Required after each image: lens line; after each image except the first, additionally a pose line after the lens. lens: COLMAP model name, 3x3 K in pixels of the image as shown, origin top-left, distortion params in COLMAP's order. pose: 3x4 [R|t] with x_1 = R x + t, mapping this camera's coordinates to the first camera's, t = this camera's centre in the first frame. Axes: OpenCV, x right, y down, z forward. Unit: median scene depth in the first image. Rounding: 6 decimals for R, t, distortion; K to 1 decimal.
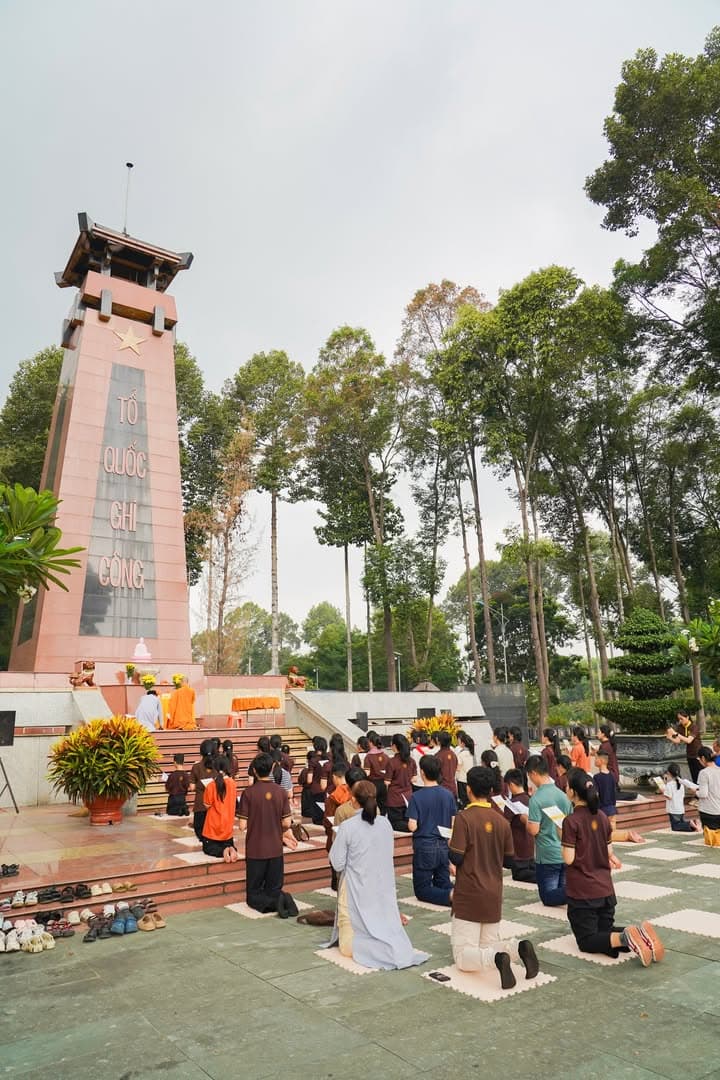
lens RADIAL K [[738.5, 0, 360.0], [0, 738.5, 540.0], [0, 0, 1]] dist [-0.015701, 0.007377]
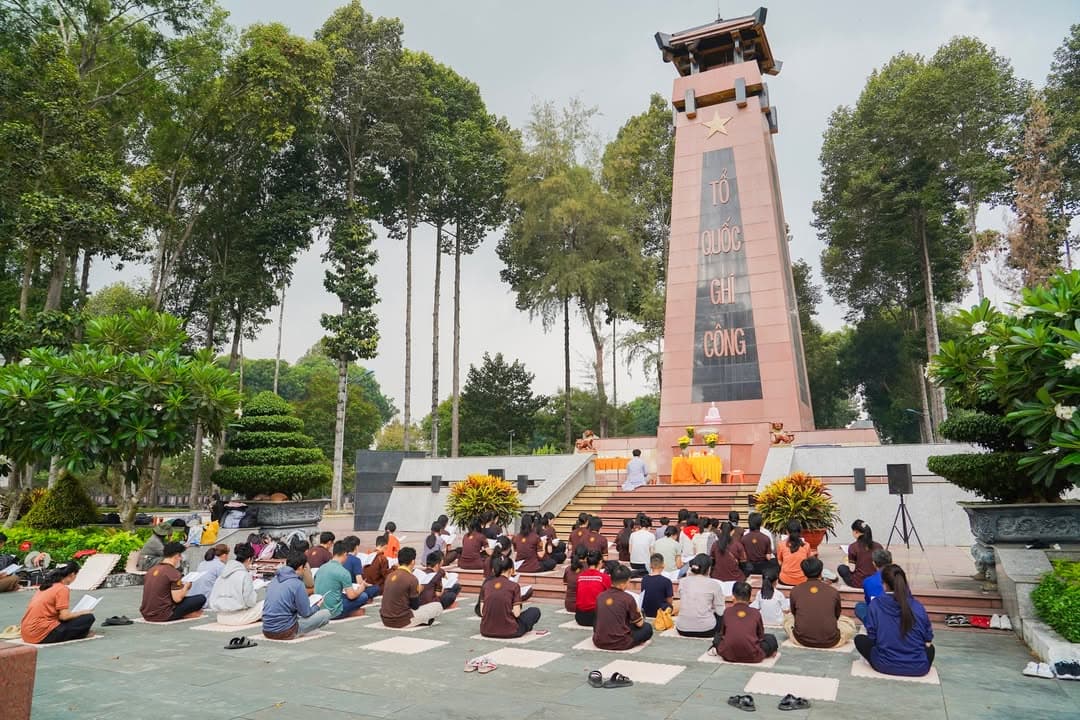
lens RADIAL K [[740.7, 0, 542.0], [0, 740.7, 364.5], [0, 0, 1]] dist [-0.017660, 0.004673]
pose [[0.505259, -0.123969, -0.854017, 0.197703], [0.205169, 0.978509, -0.020657, 0.017810], [0.838224, -0.164780, 0.519835, 0.080807]]
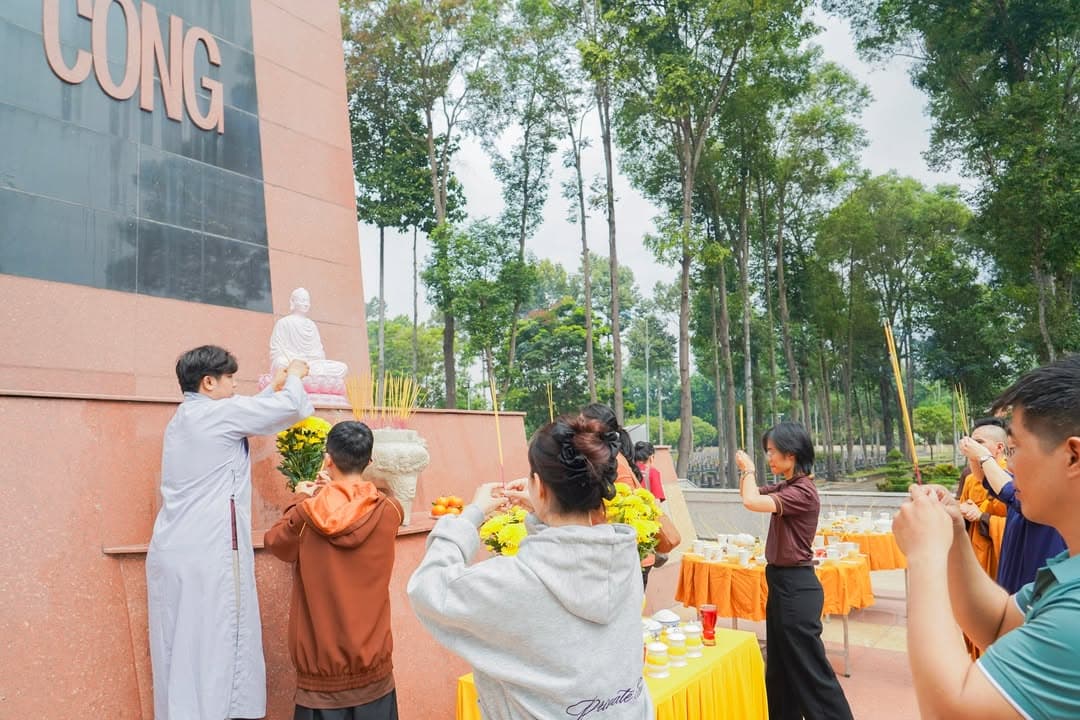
lens RADIAL K [[730.5, 0, 538.1], [0, 730.5, 366.2], [0, 0, 1]] dist [-0.029514, 0.002202]
pose [[0.944955, 0.053739, 0.322758, -0.110418], [-0.096873, 0.988146, 0.119096, 0.046137], [-0.312532, -0.143807, 0.938959, 0.288287]]
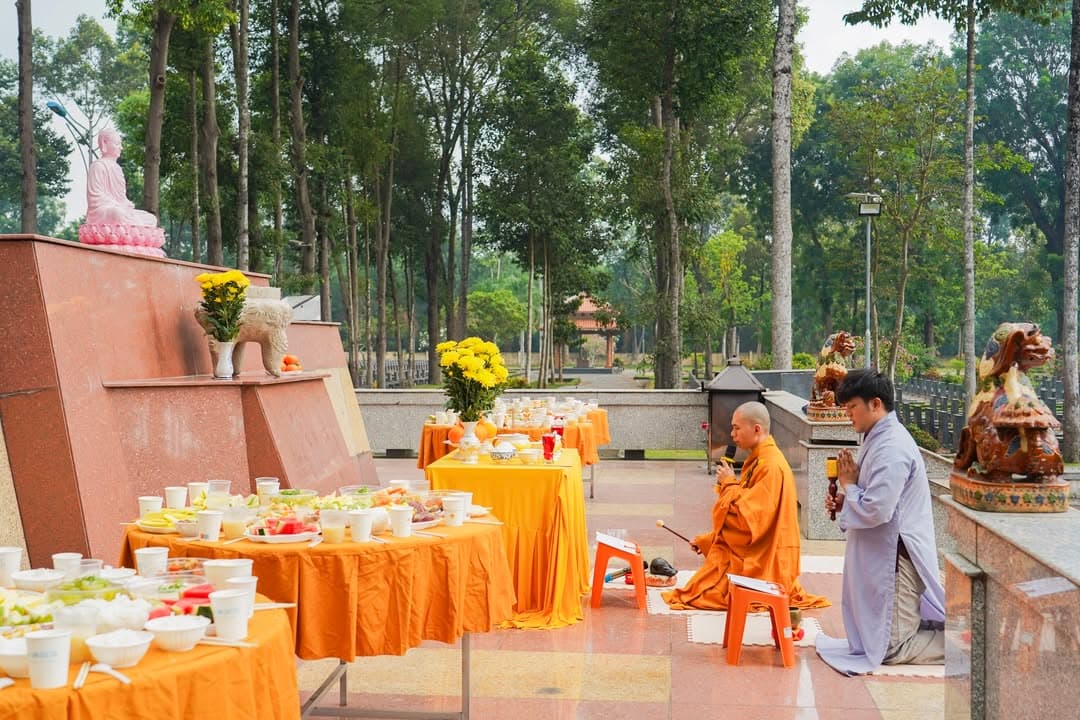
lens RADIAL K [[1354.0, 0, 566.5], [0, 1354.0, 361.1], [0, 0, 1]] dist [0.042196, 0.022991]
pose [[0.622951, 0.022477, 0.781938, -0.188723], [-0.212594, 0.966830, 0.141576, 0.043112], [-0.752819, -0.254430, 0.607066, 0.248796]]
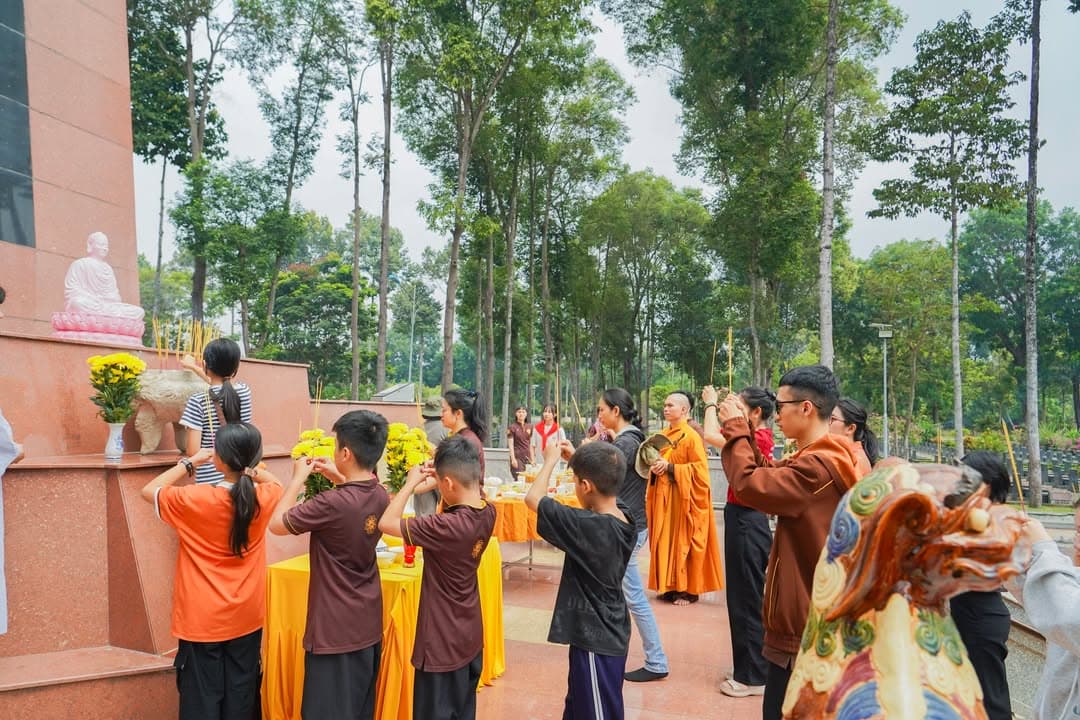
lens RADIAL K [[738.5, 0, 547.6], [0, 738.5, 359.9], [0, 0, 1]] dist [-0.015701, 0.007377]
pose [[0.781619, 0.094059, 0.616623, -0.120939], [-0.200863, 0.973861, 0.106058, 0.044564], [-0.590530, -0.206754, 0.780082, 0.272542]]
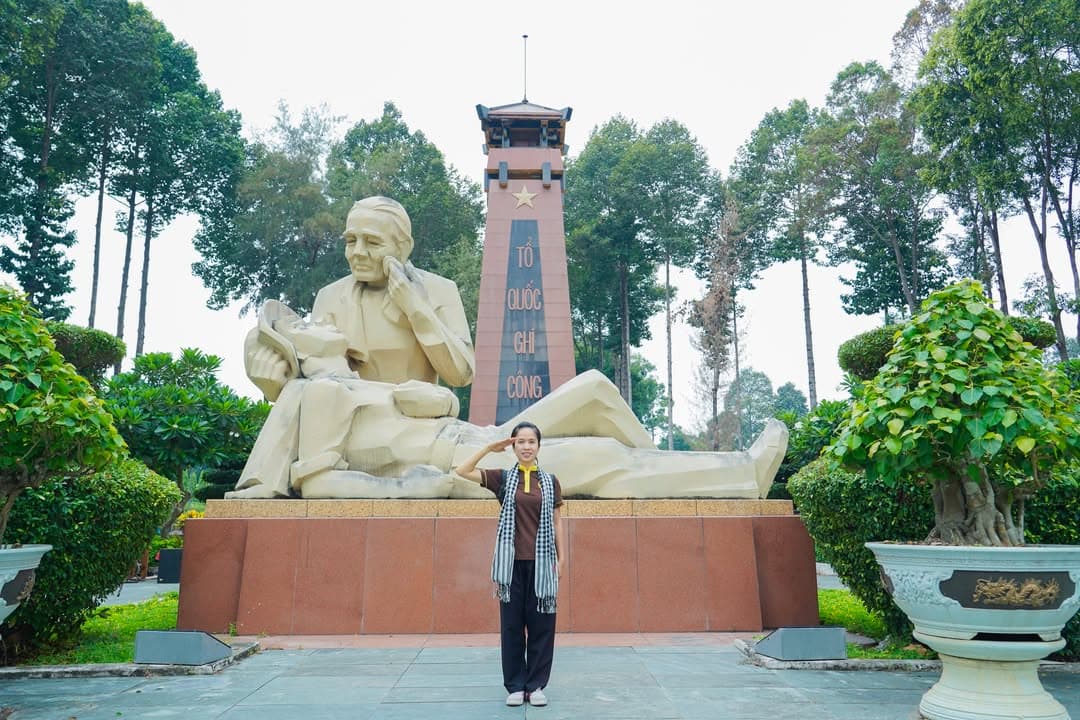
lens RADIAL K [[873.2, 0, 541.4], [0, 873.2, 364.5], [0, 0, 1]] dist [0.037729, -0.000635]
pose [[0.835152, -0.075209, -0.544853, 0.226540], [0.117192, 0.992192, 0.042674, -0.024097], [0.537390, -0.099492, 0.837445, -0.112806]]
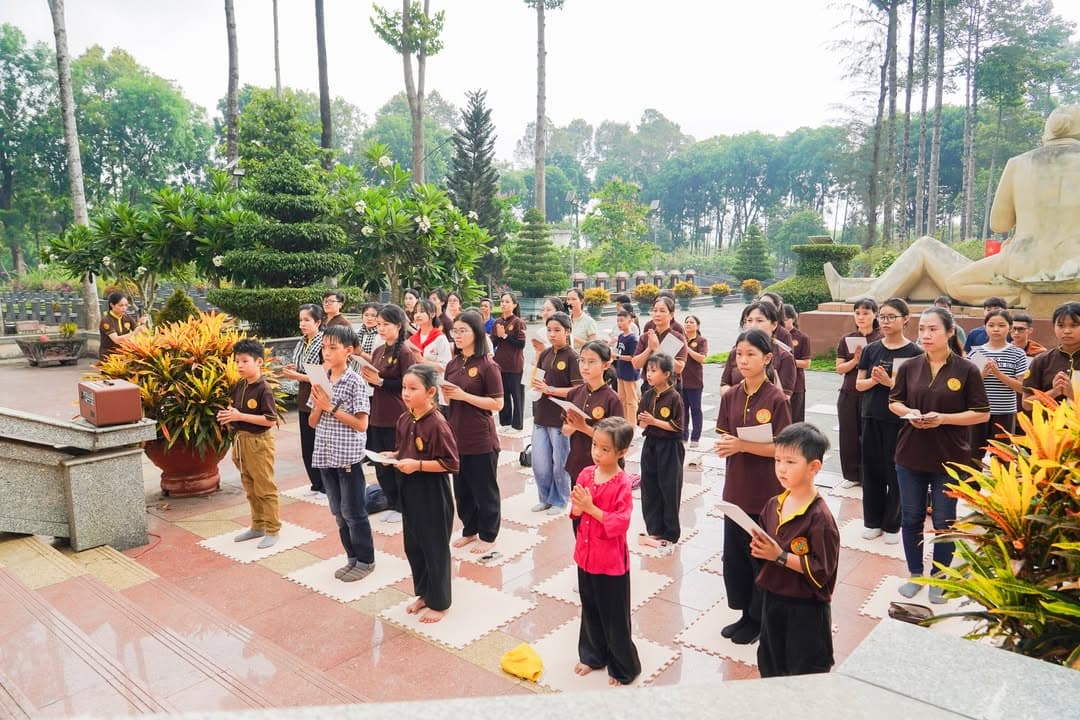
lens RADIAL K [[729.8, 0, 542.5], [0, 729.8, 353.3], [0, 0, 1]] dist [-0.005164, 0.005293]
pose [[-0.279343, -0.075096, 0.957250, -0.093235], [-0.210969, 0.977376, 0.015110, 0.056579], [-0.936728, -0.197729, -0.288866, 0.250095]]
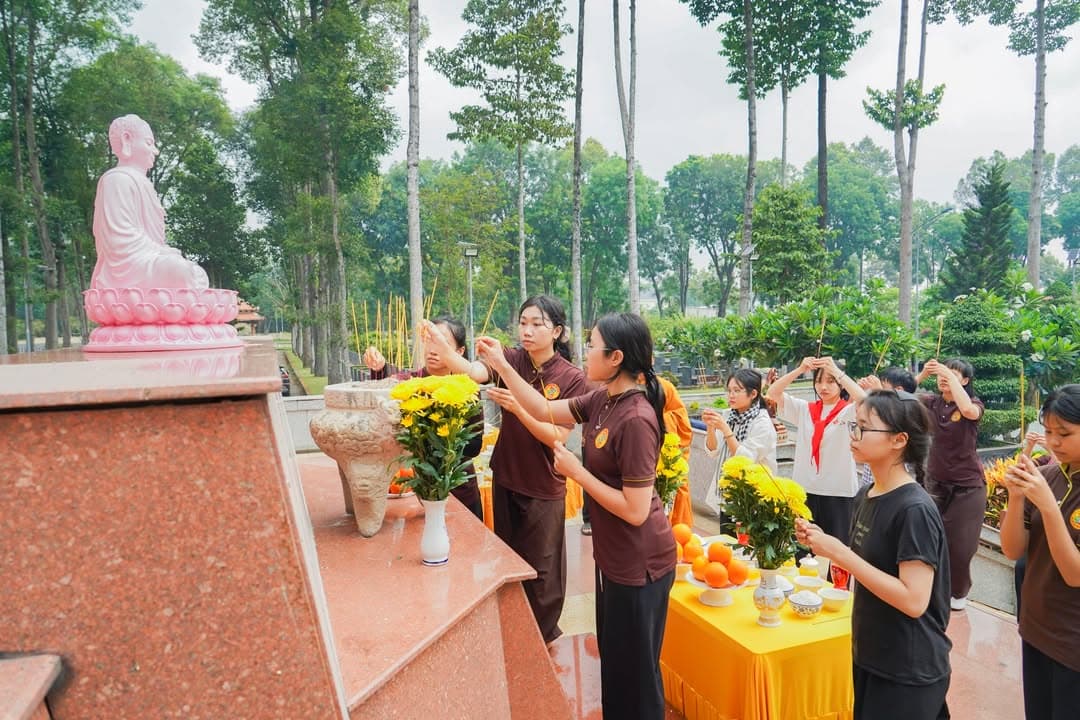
lens RADIAL K [[729.5, 0, 553.3], [0, 729.5, 359.4], [0, 0, 1]] dist [-0.015300, 0.006158]
pose [[0.227305, -0.026437, 0.973465, -0.145646], [-0.227450, 0.970542, 0.079467, 0.054417], [-0.946889, -0.239478, 0.214596, 0.337892]]
